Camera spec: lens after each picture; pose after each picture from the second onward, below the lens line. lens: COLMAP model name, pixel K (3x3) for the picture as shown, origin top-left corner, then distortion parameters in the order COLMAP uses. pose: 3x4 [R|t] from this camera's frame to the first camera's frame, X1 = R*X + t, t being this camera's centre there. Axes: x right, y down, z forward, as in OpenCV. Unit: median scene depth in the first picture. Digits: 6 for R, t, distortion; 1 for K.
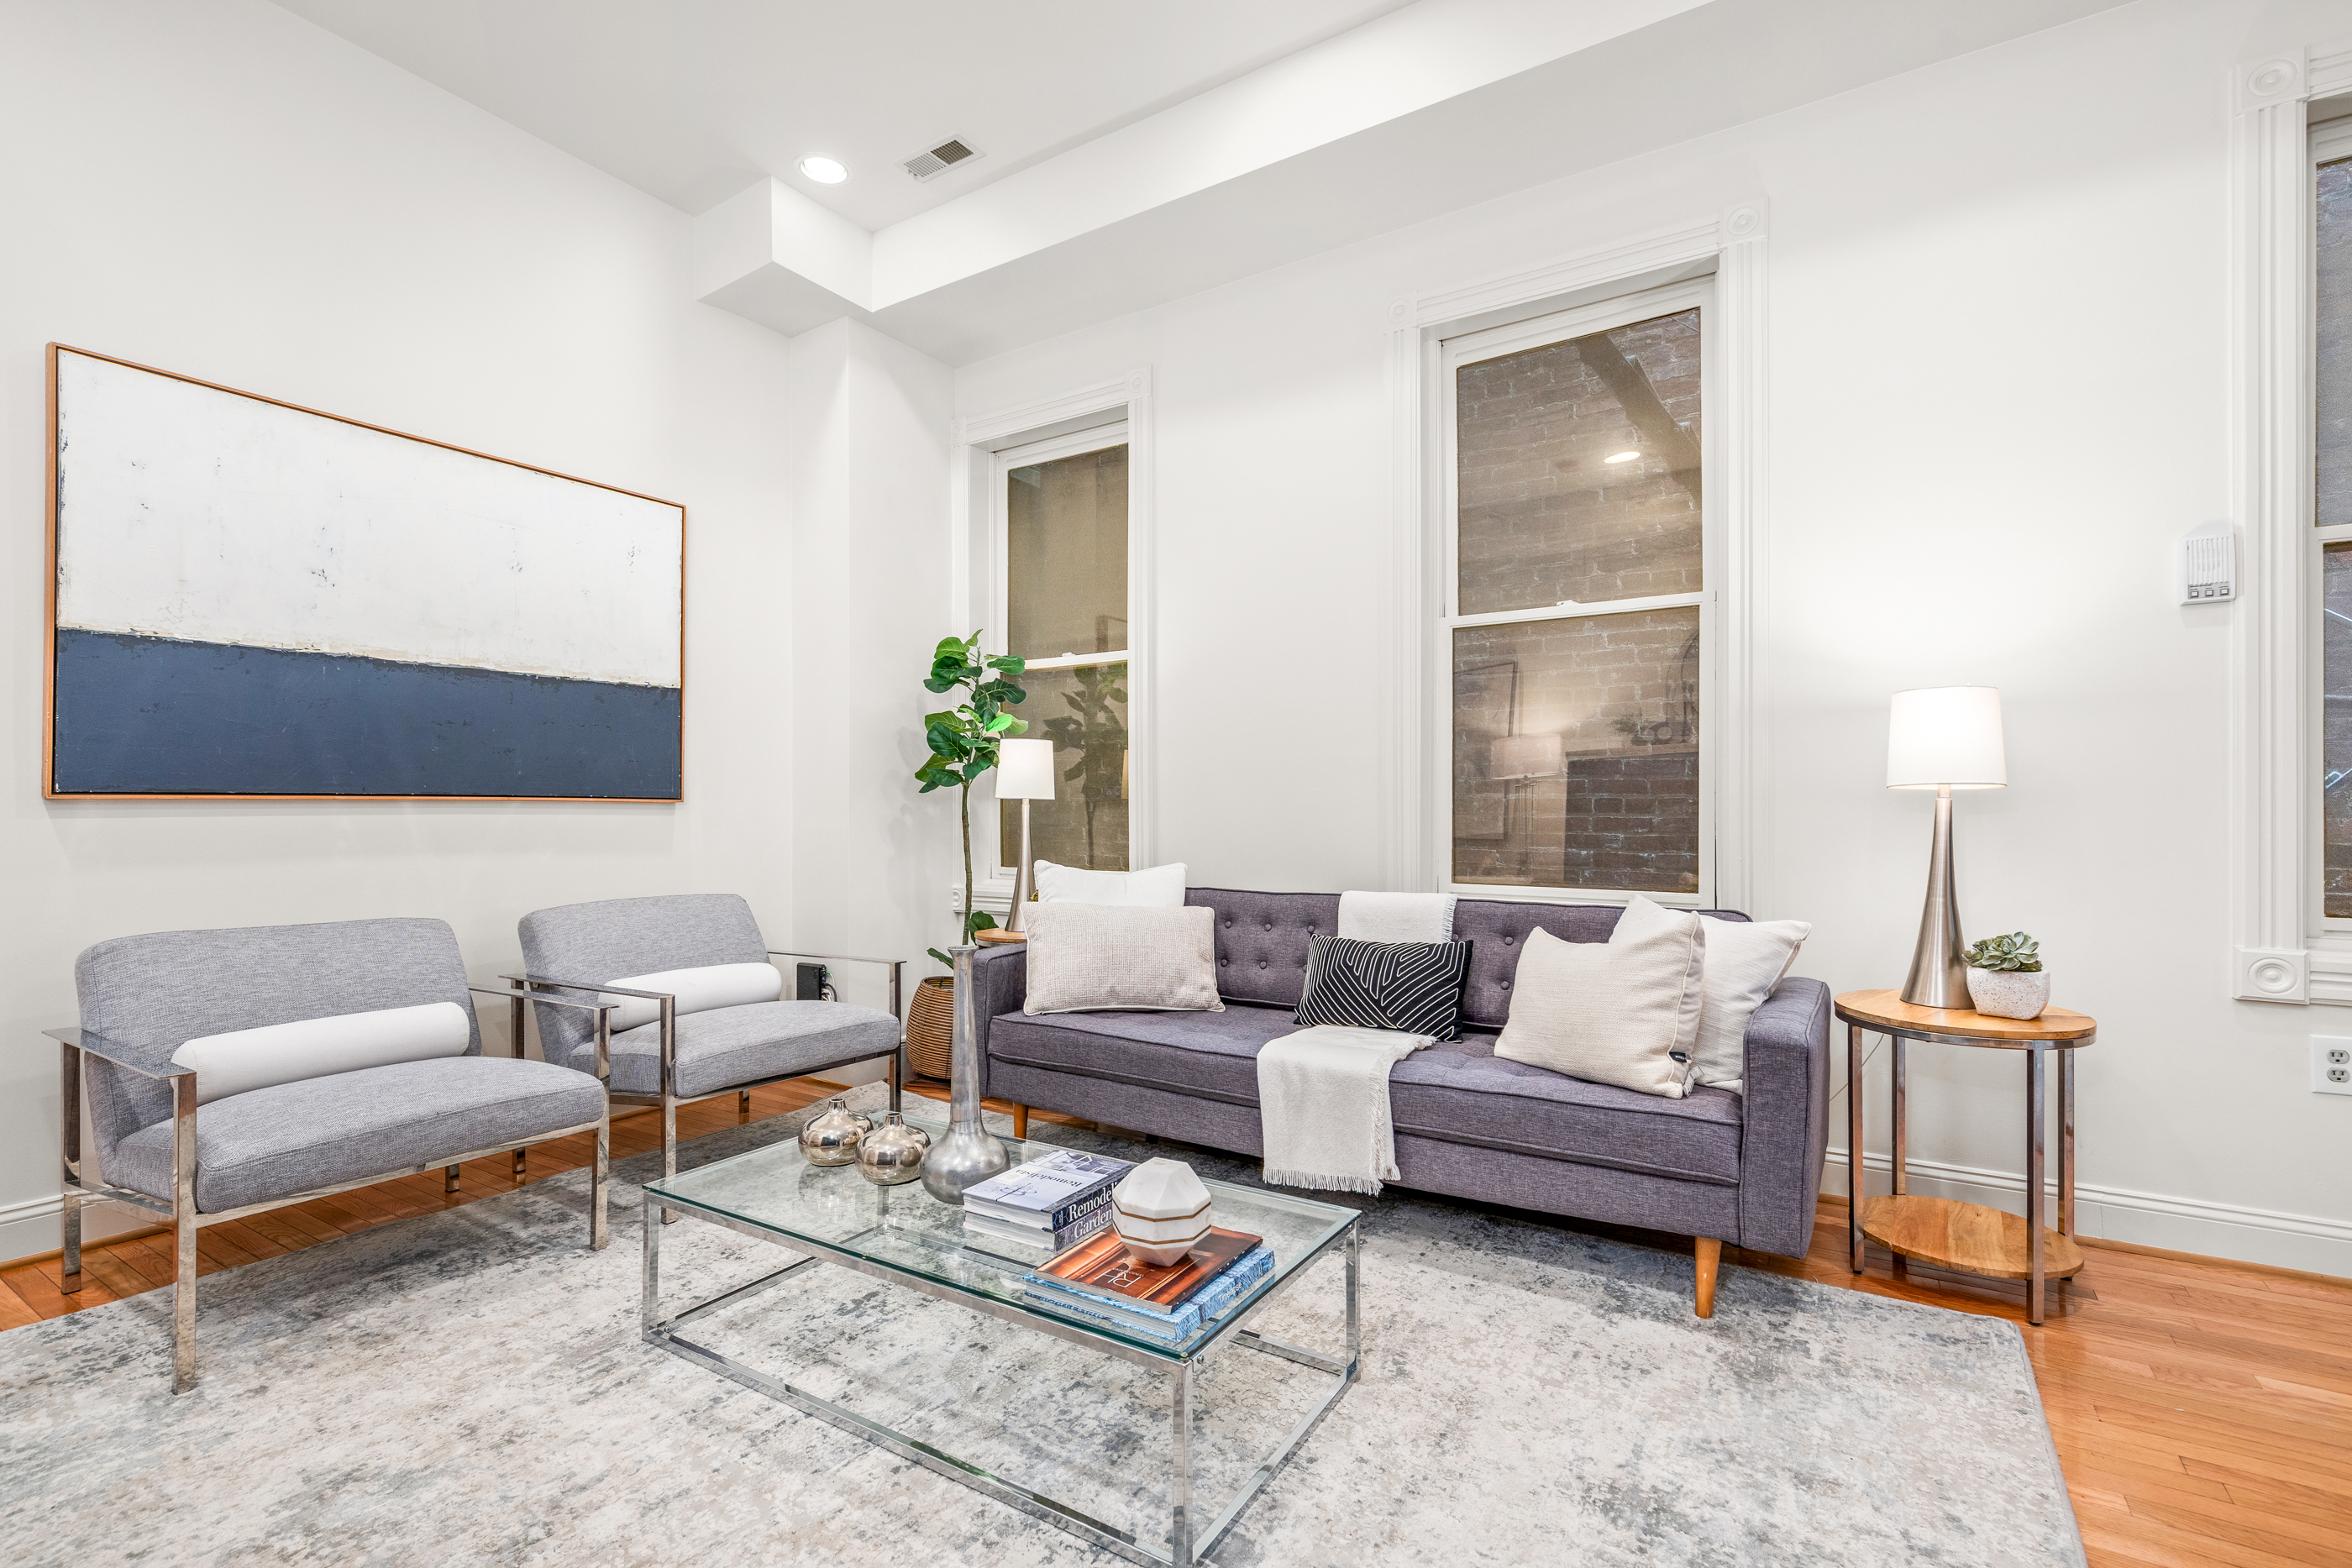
lens RADIAL K [[1062.3, 0, 1169.5], [0, 1062.3, 799.1], [0, 0, 1]] dist [0.004449, -0.000461]
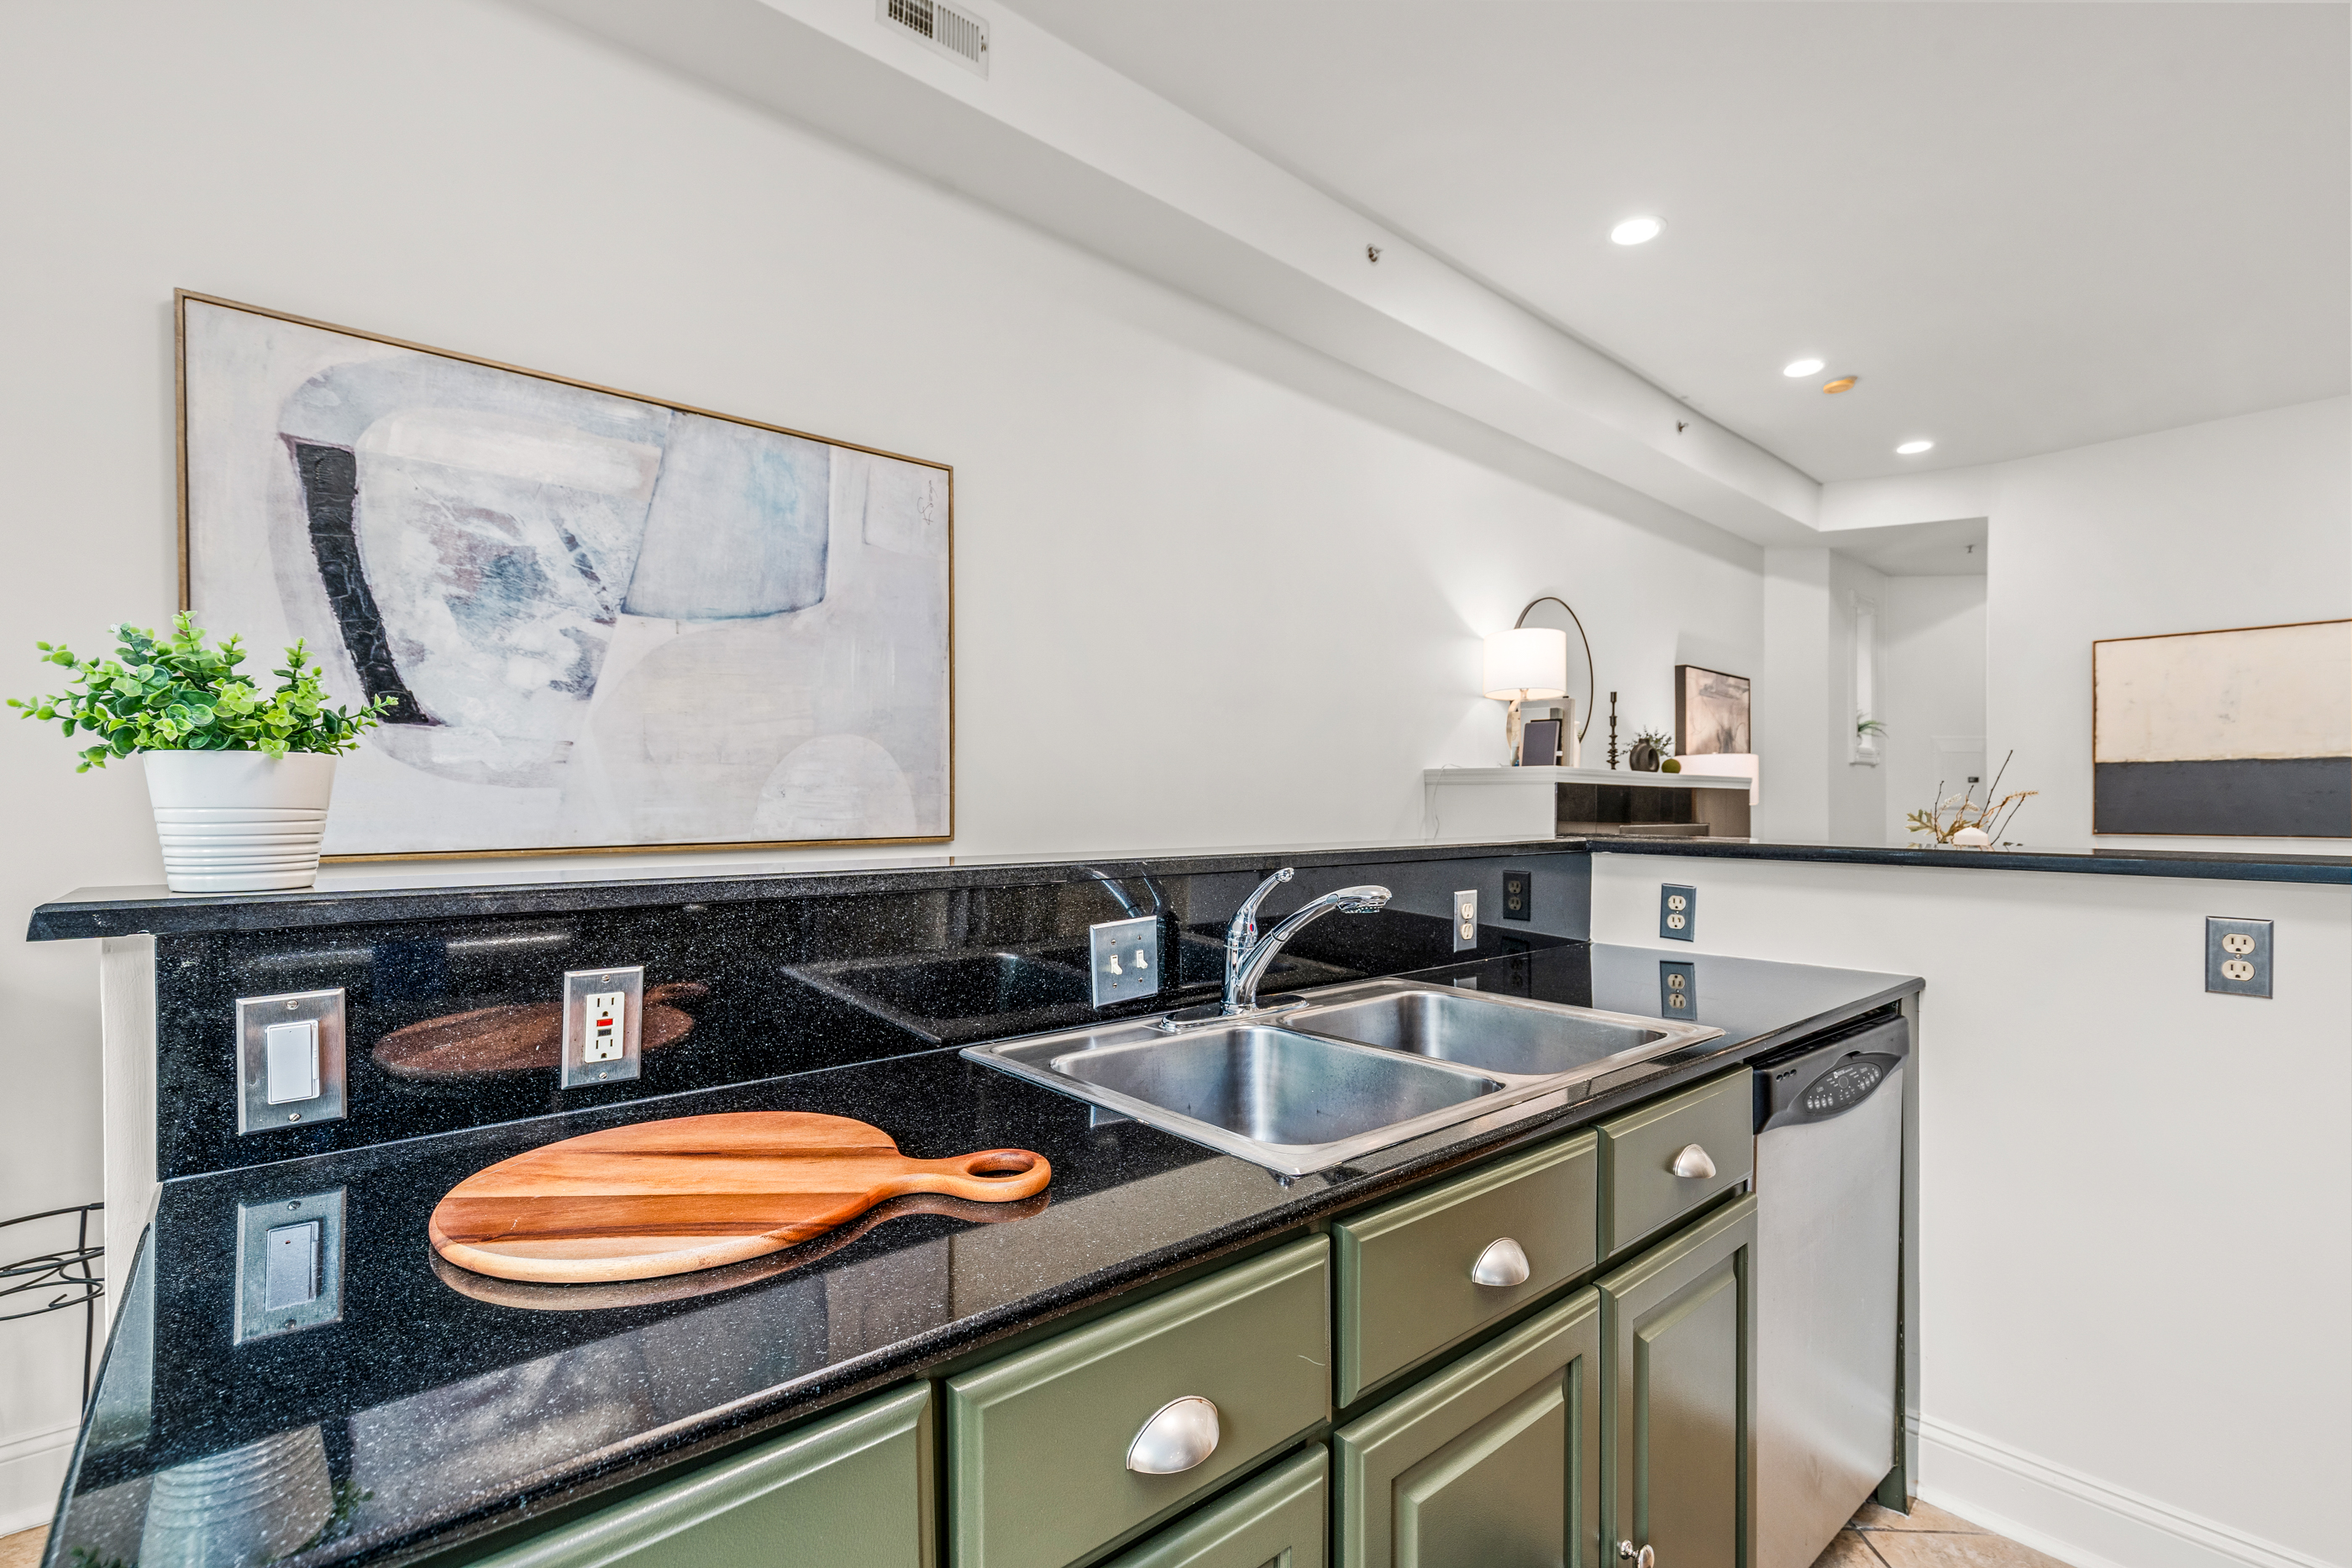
lens RADIAL K [[1062.3, 0, 1150.5], [0, 1062.3, 798.2], [0, 0, 1]] dist [0.004449, -0.000461]
pose [[-0.278067, -0.006383, -0.960540, 1.474662], [0.004187, 0.999960, -0.007858, -0.061483], [0.960553, -0.006207, -0.278029, -0.279781]]
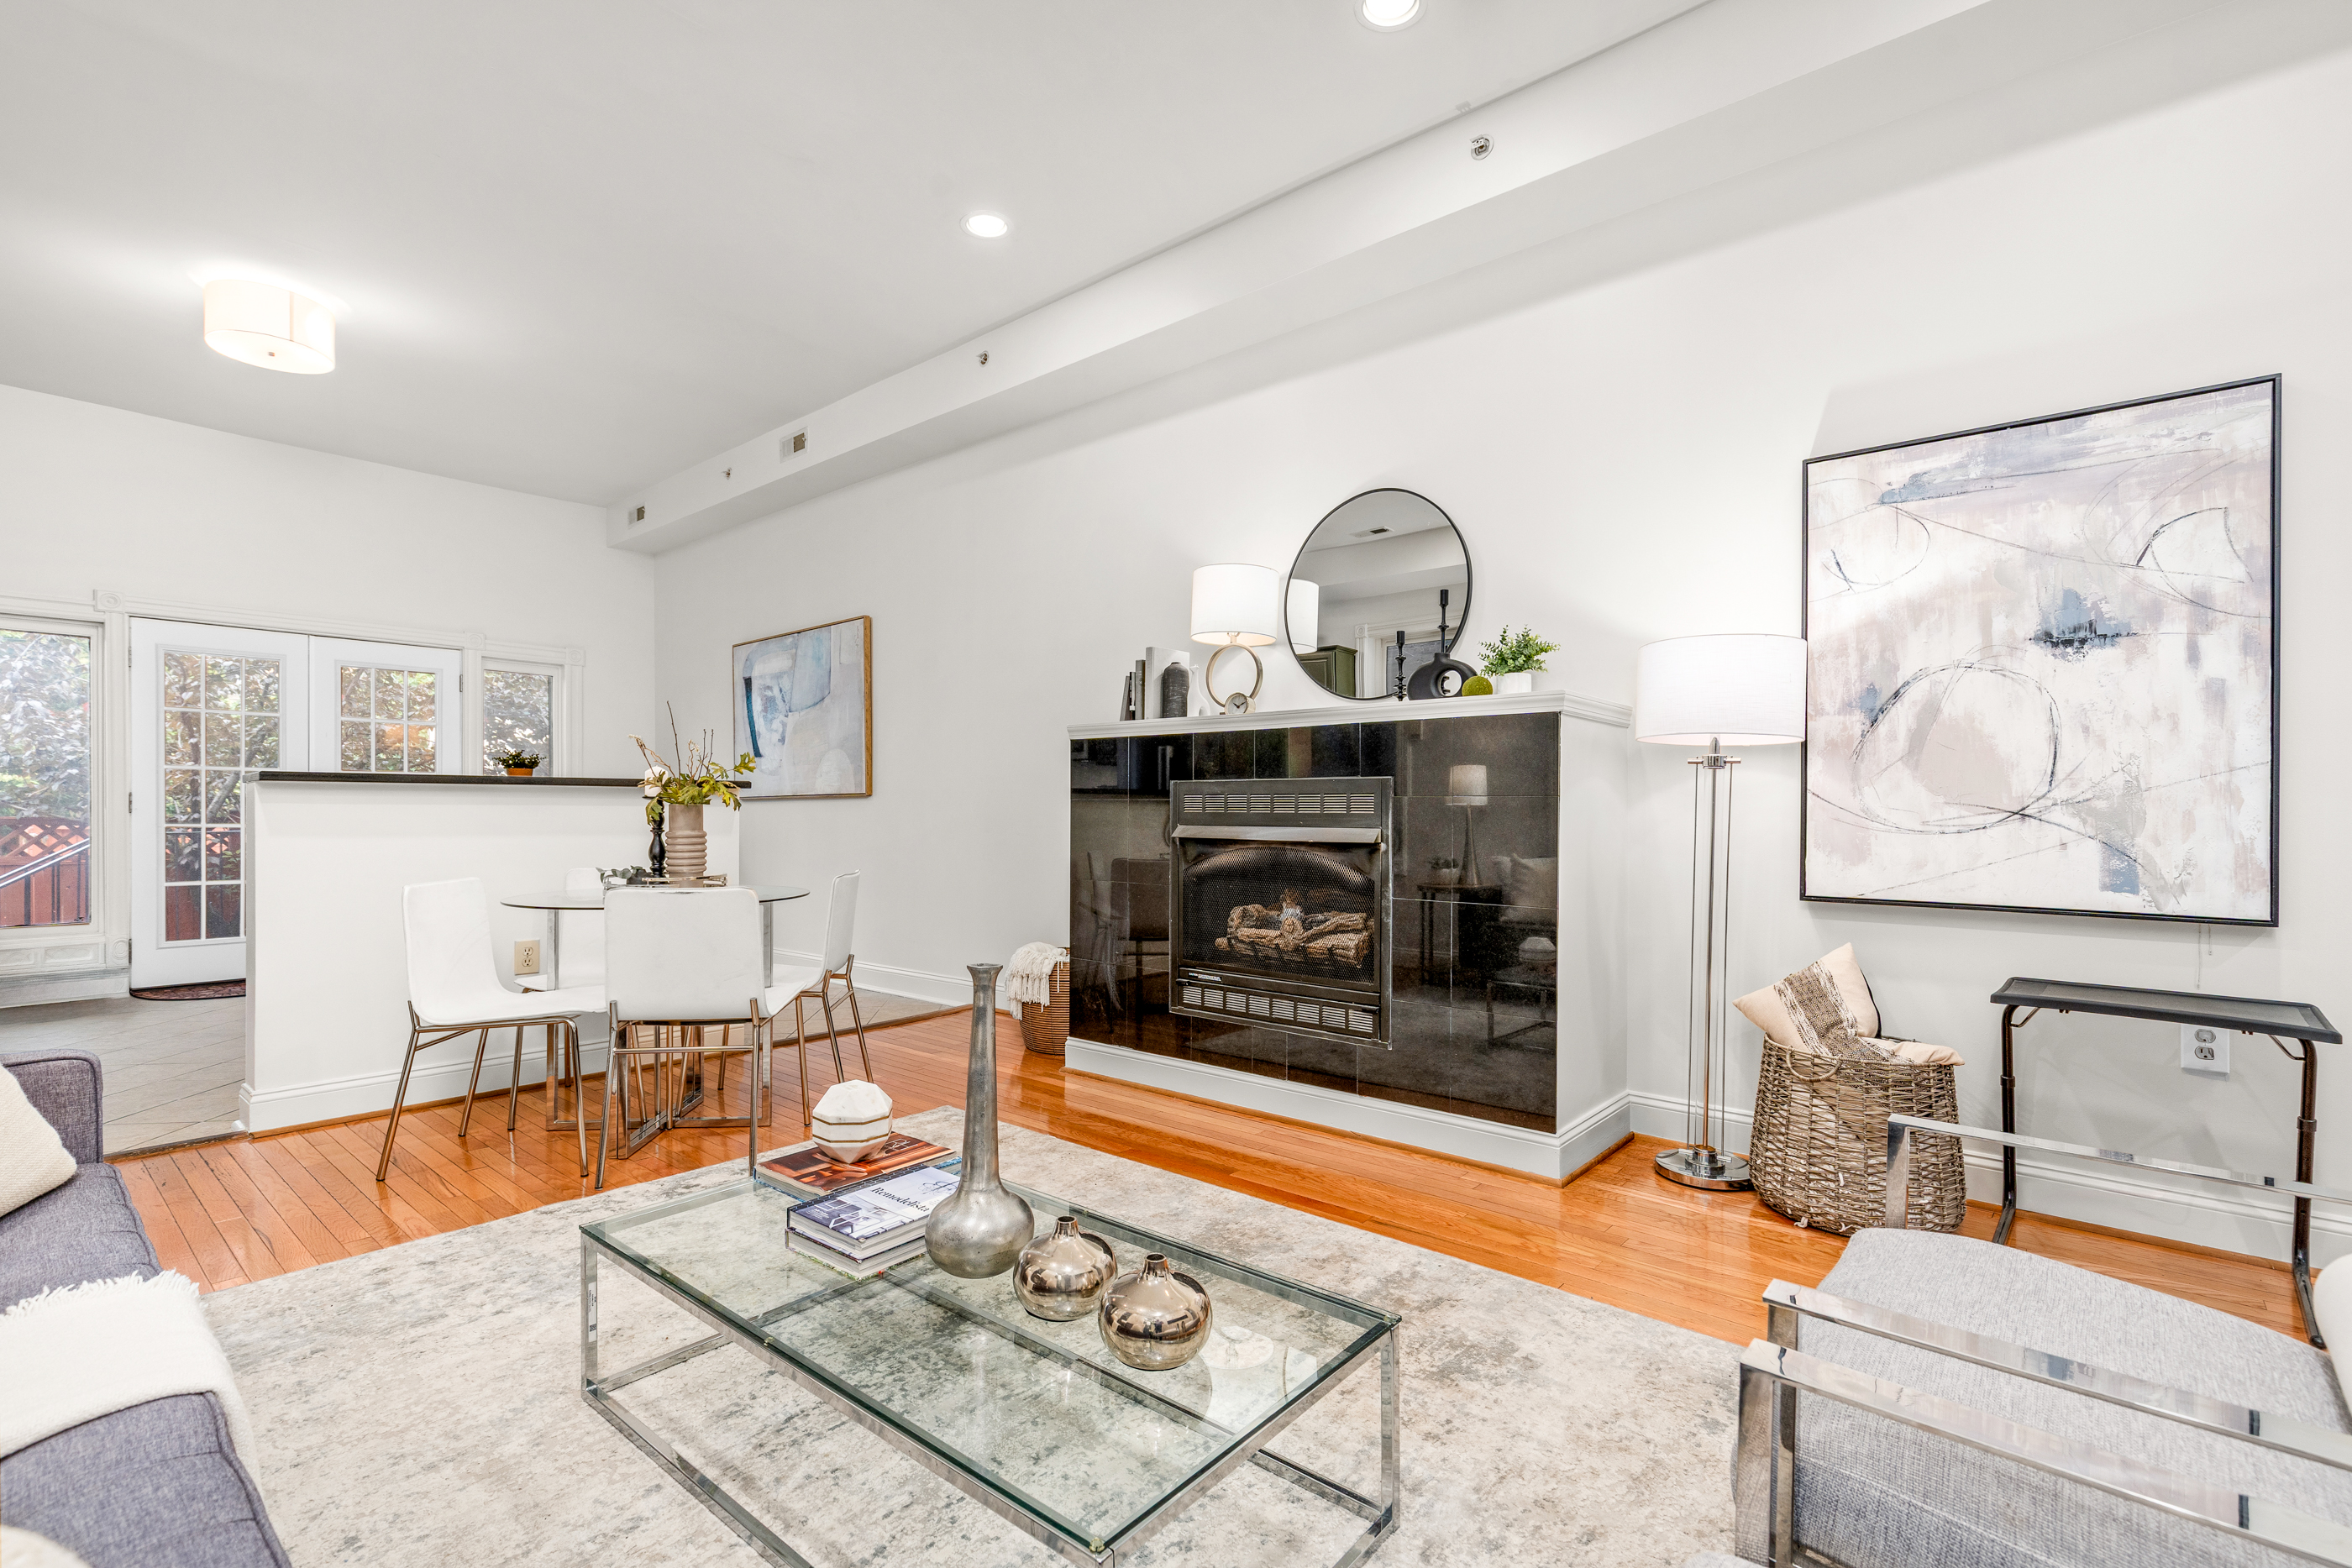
lens RADIAL K [[1062.3, 0, 1161.8], [0, 1062.3, 808.0], [0, 0, 1]] dist [0.004449, -0.000461]
pose [[-0.989259, -0.003853, 0.146120, -0.299844], [-0.005768, 0.999903, -0.012685, 0.016270], [-0.146057, -0.013392, -0.989186, 1.212402]]
